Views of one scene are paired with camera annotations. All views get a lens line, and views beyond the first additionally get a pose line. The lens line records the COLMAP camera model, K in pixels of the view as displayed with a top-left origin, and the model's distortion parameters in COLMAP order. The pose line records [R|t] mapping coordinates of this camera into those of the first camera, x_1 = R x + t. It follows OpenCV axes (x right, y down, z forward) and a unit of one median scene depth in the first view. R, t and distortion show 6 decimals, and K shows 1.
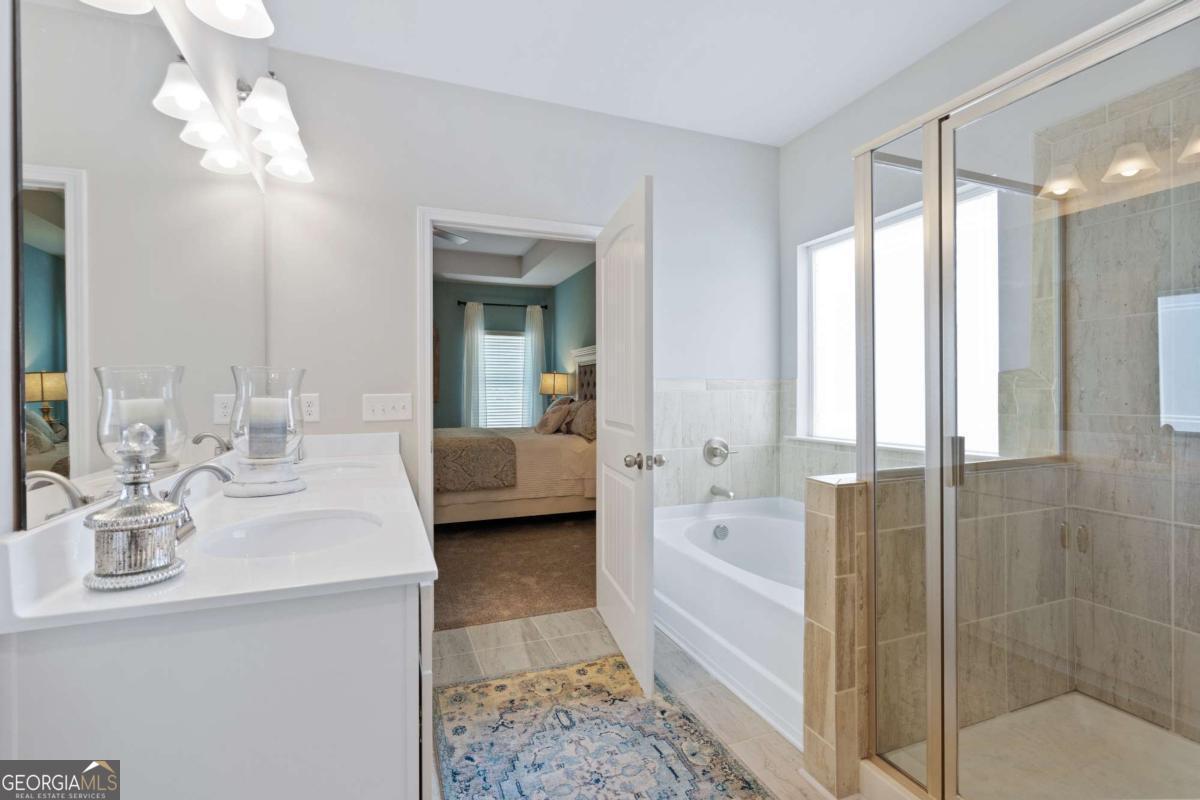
lens RADIAL K [[549.6, 0, 597.2], [0, 549.6, 394.6], [0, 0, 1]] dist [-0.005294, 0.002316]
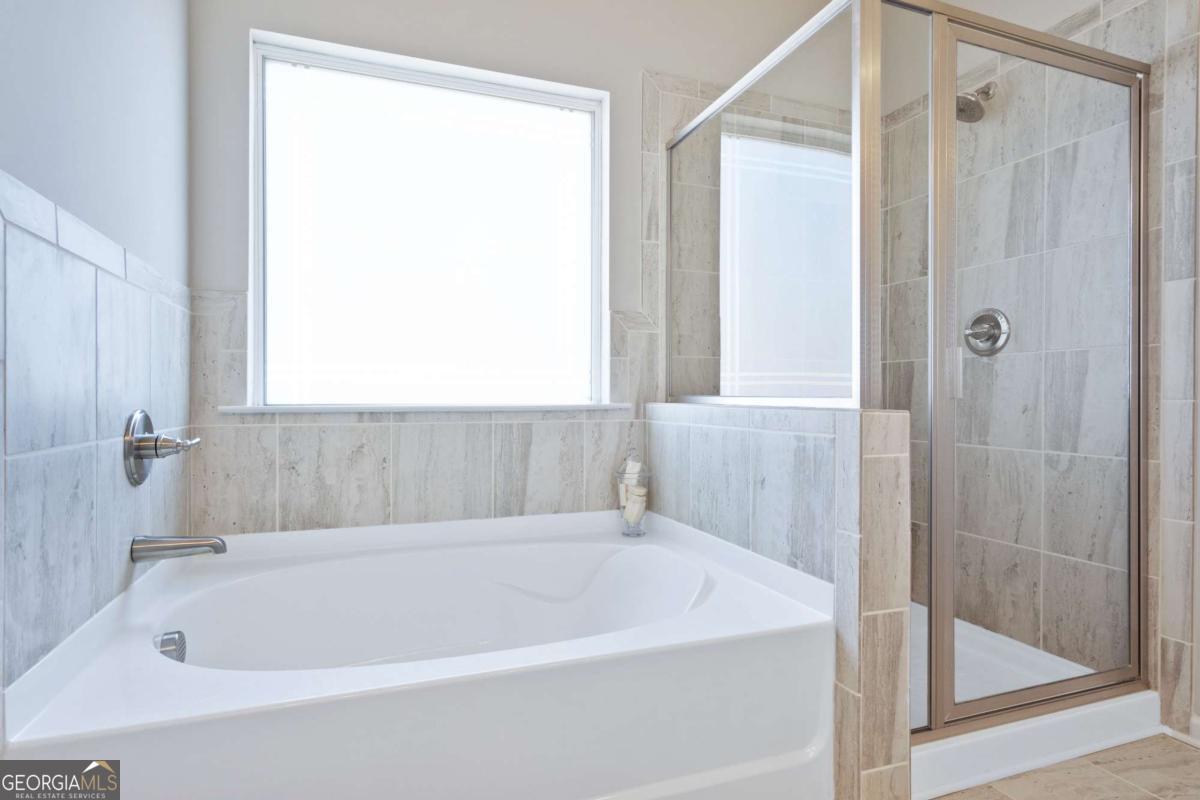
lens RADIAL K [[617.6, 0, 596.4], [0, 617.6, 393.7], [0, 0, 1]] dist [0.001169, 0.000097]
pose [[0.012707, 0.005073, 0.999906, -0.192974], [0.001234, 0.999986, -0.005089, 0.065461], [-0.999918, 0.001299, 0.012701, 0.645322]]
